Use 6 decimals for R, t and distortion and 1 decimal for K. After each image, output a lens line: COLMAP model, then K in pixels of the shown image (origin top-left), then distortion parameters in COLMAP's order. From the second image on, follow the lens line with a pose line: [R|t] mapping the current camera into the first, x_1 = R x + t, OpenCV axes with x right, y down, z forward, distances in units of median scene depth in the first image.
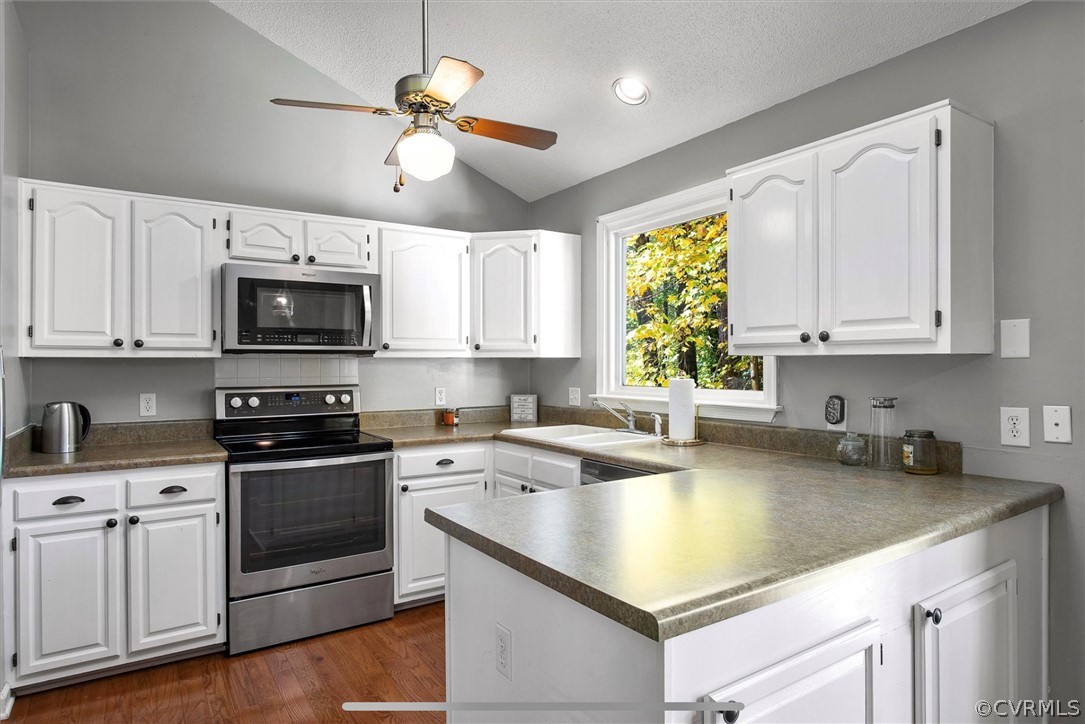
lens RADIAL K [[621.9, 0, 542.1], [0, 621.9, 361.3], [0, 0, 1]] dist [0.001942, 0.000227]
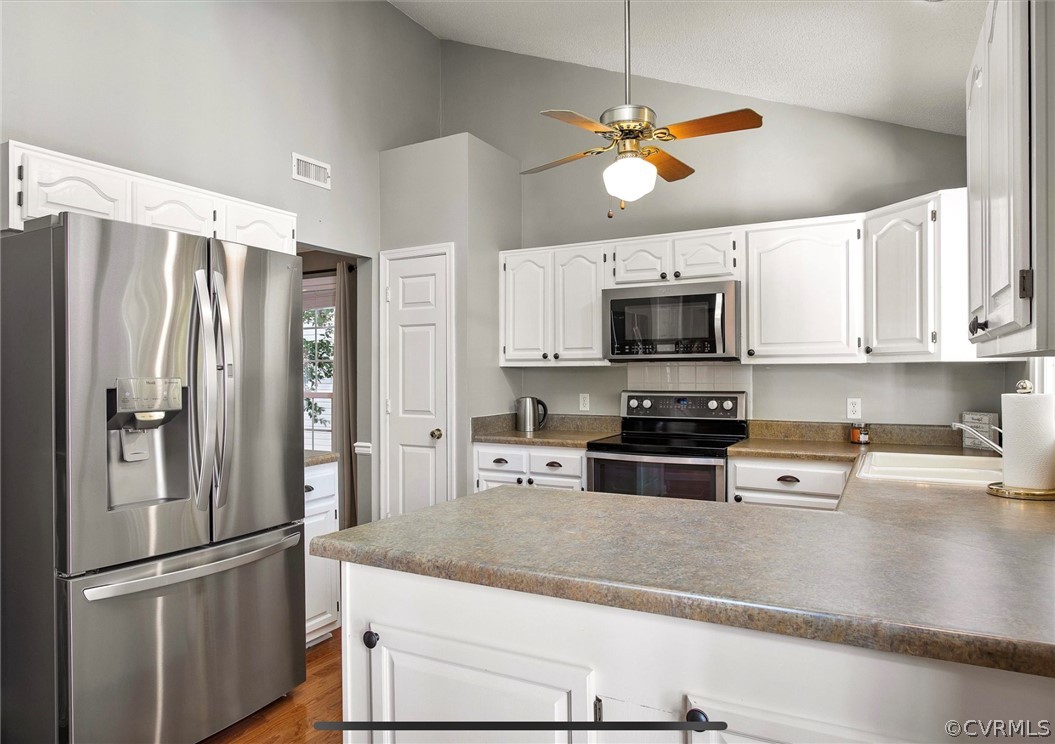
lens RADIAL K [[685.3, 0, 528.3], [0, 685.3, 373.3], [0, 0, 1]] dist [0.004772, 0.001222]
pose [[0.478065, 0.003137, -0.878319, 0.564627], [0.005950, 0.999959, 0.006810, -0.001247], [0.878304, -0.008482, 0.478027, 0.198652]]
